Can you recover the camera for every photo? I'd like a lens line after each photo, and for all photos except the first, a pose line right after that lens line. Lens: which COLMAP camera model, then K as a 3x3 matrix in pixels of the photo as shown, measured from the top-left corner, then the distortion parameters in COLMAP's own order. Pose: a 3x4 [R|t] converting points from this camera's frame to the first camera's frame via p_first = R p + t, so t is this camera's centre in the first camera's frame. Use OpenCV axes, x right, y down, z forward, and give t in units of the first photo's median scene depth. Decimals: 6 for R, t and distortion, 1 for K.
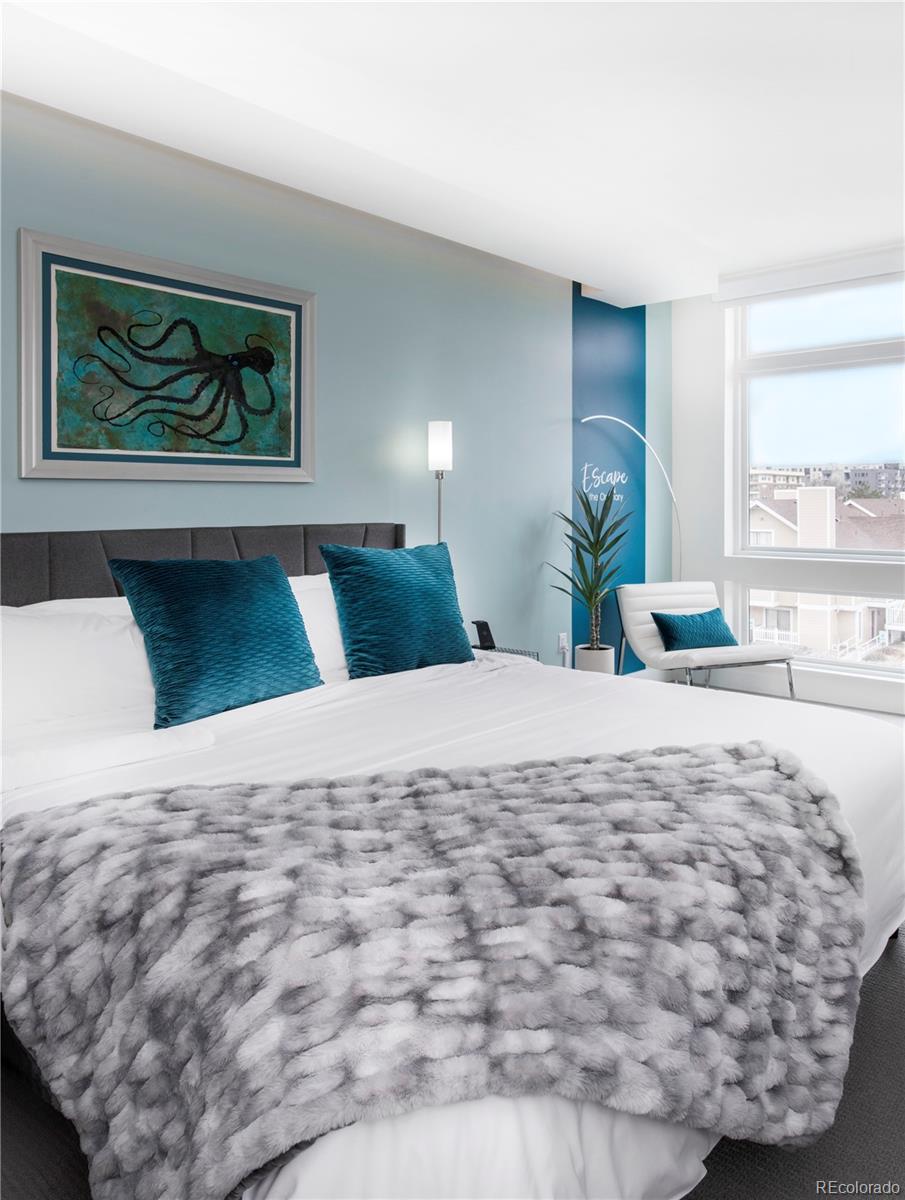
lens RADIAL K [[846.4, 0, 455.7], [0, 846.4, 506.0], [0, 0, 1]] dist [0.001646, 0.000528]
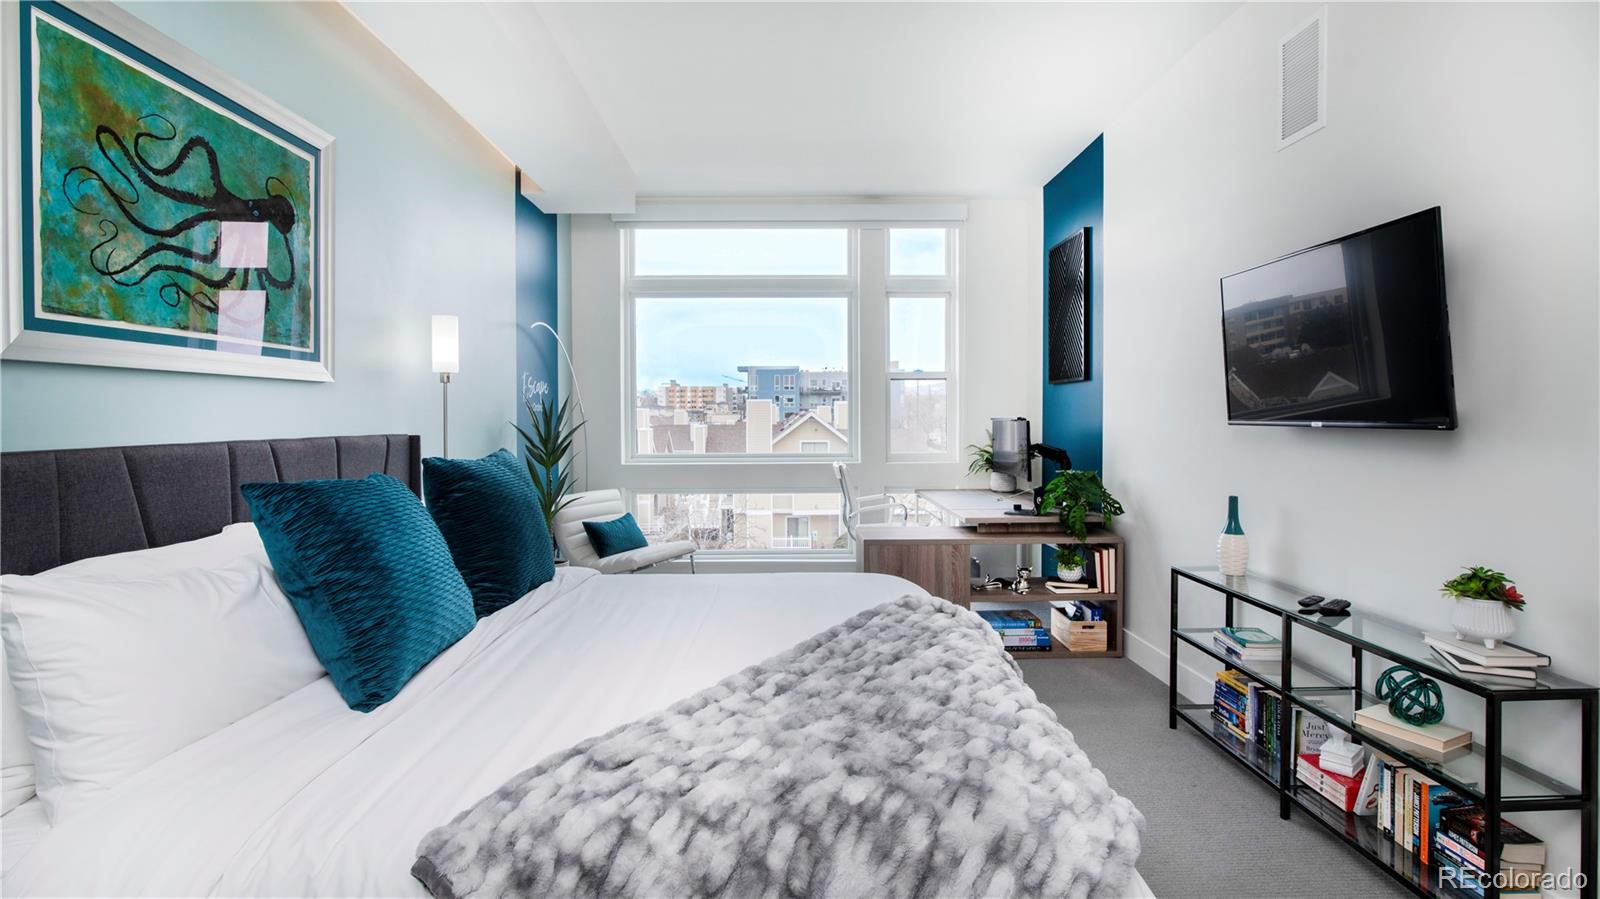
lens RADIAL K [[834.3, 0, 800.0], [0, 834.3, 449.5], [0, 0, 1]] dist [-0.031347, 0.000360]
pose [[0.709625, -0.030927, 0.703901, -0.448448], [0.011294, 0.999407, 0.032524, 0.015654], [-0.704489, -0.015130, 0.709554, 0.181398]]
